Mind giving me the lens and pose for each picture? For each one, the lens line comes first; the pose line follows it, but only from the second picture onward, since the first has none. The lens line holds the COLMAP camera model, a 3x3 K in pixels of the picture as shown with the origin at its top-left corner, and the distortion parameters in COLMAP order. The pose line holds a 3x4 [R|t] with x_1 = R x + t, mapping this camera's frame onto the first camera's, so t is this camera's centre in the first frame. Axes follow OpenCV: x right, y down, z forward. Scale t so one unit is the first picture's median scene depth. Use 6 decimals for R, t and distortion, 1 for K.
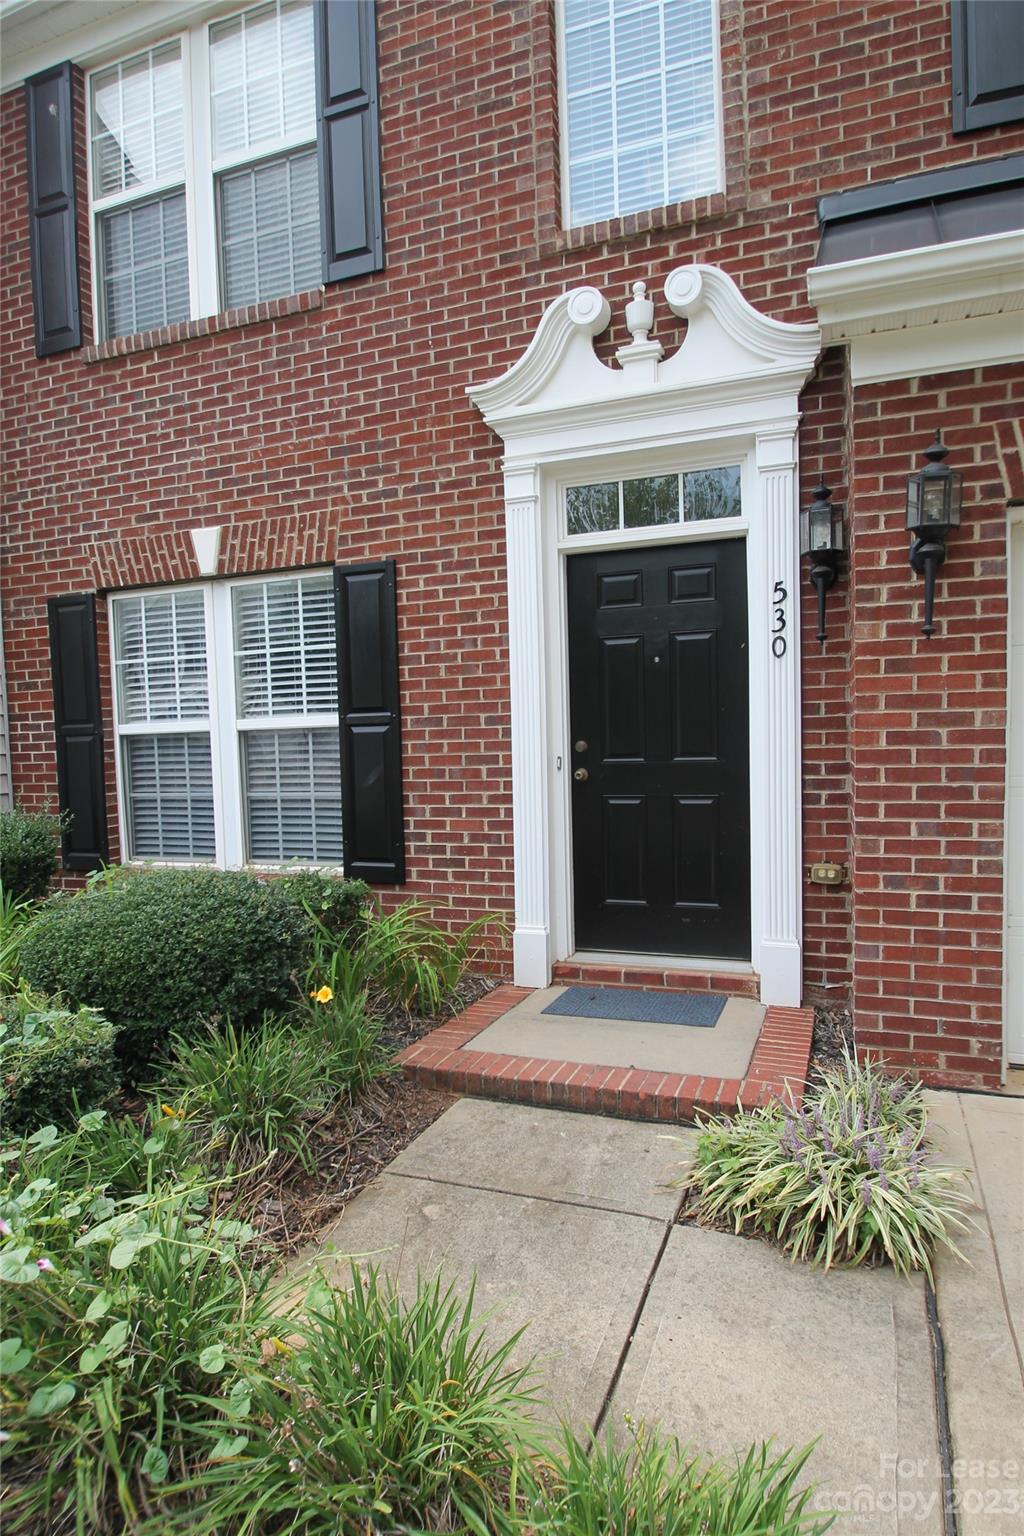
lens RADIAL K [[908.6, 0, 507.1], [0, 908.6, 792.0], [0, 0, 1]] dist [-0.024601, -0.001257]
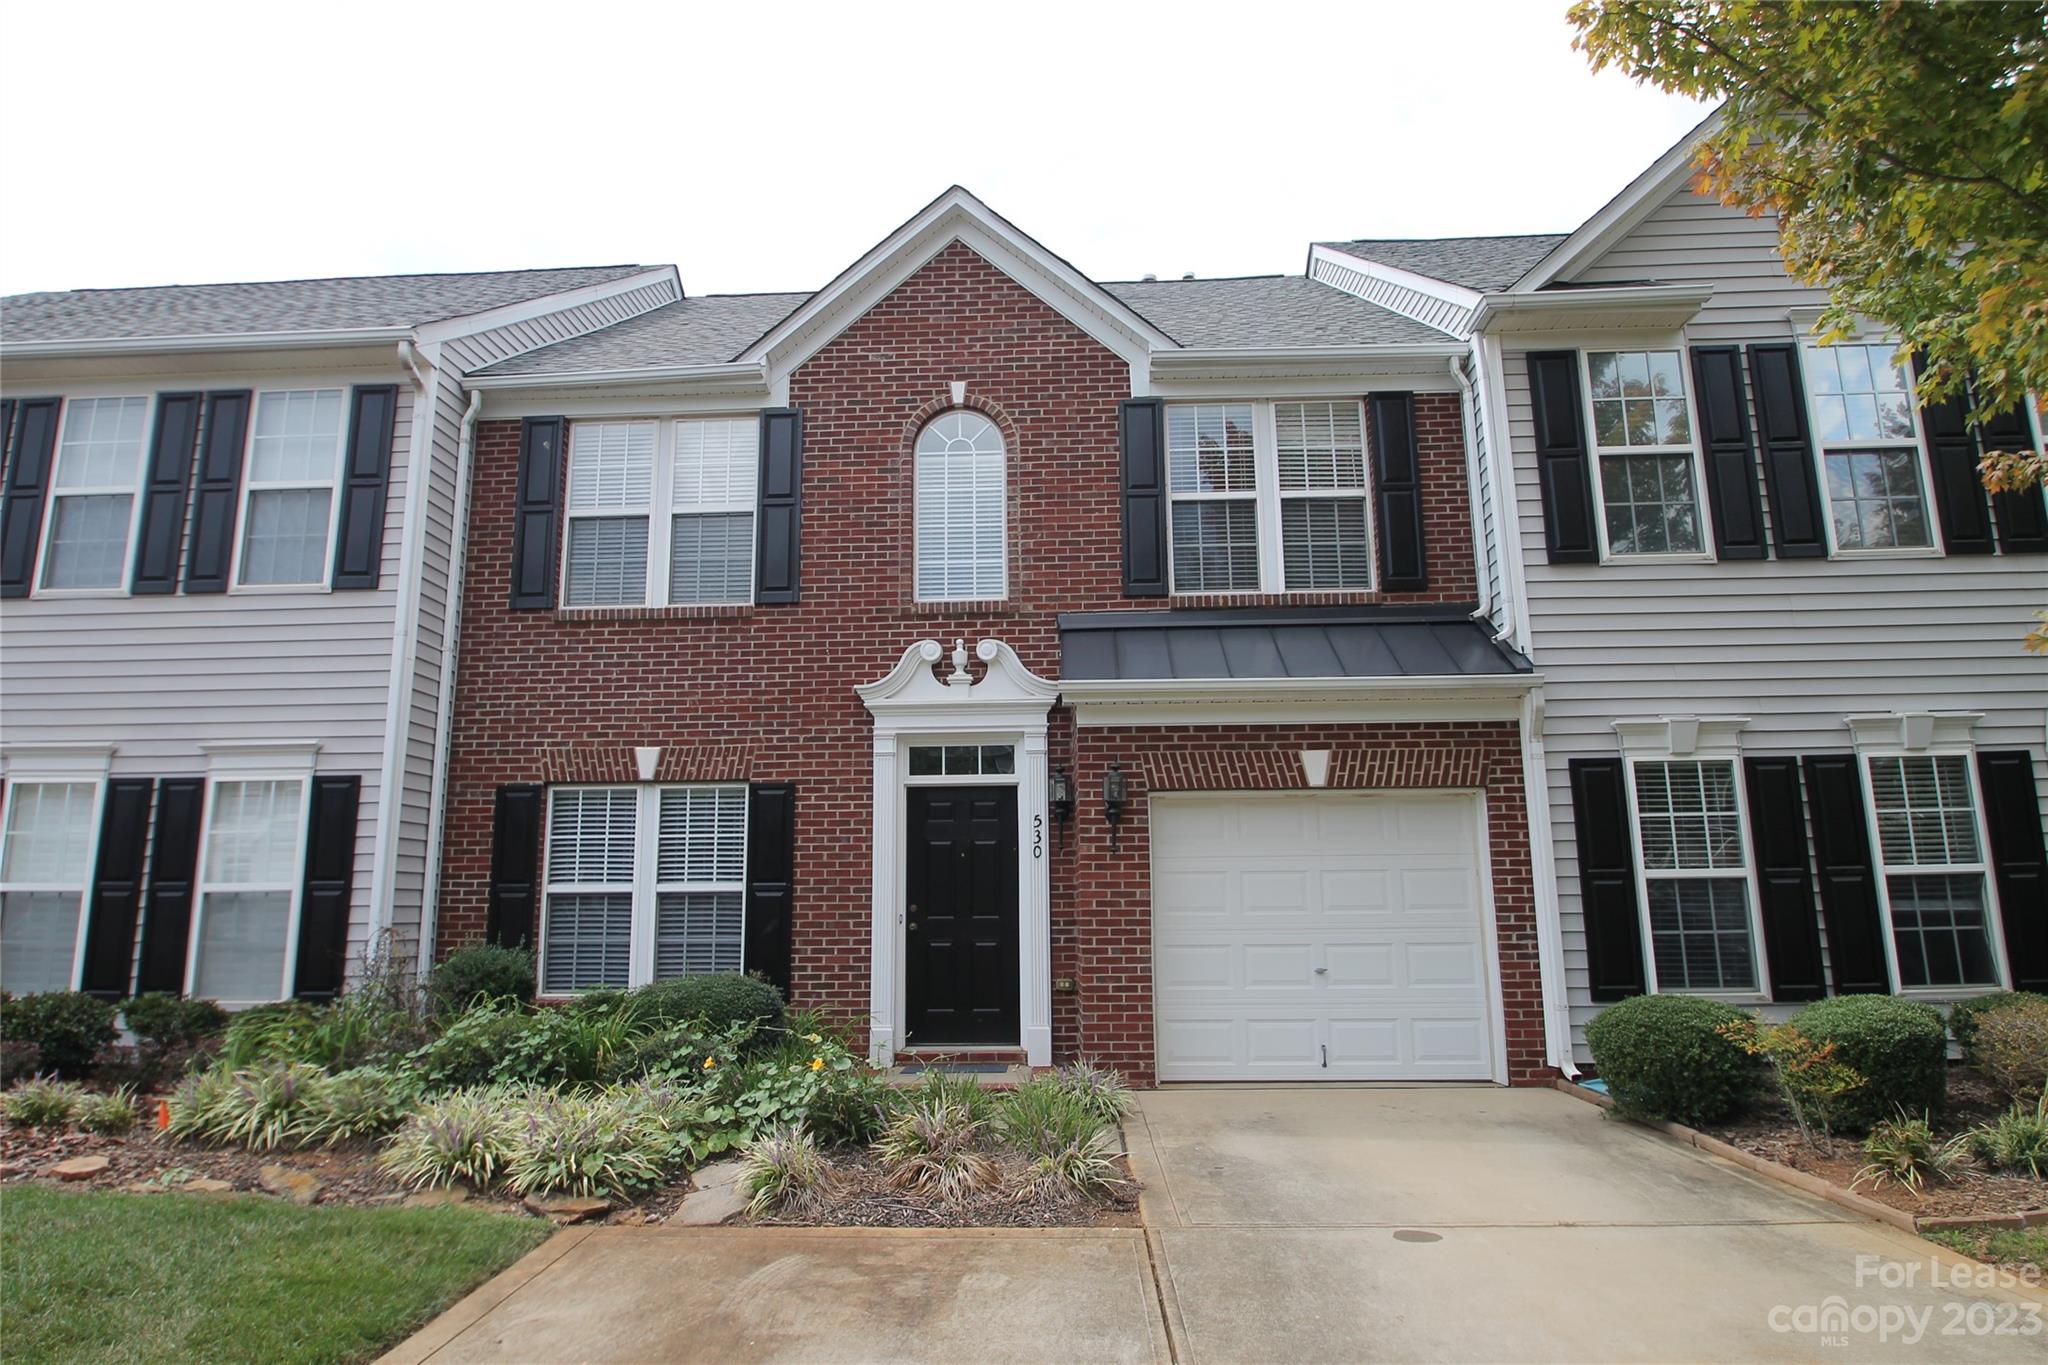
lens RADIAL K [[1192.0, 0, 1002.0], [0, 1192.0, 683.9], [0, 0, 1]] dist [-0.026409, 0.000545]
pose [[0.947370, 0.080668, 0.309812, -0.451052], [0.001744, 0.966419, -0.256964, 0.105742], [-0.320137, 0.243980, 0.915416, -1.043854]]
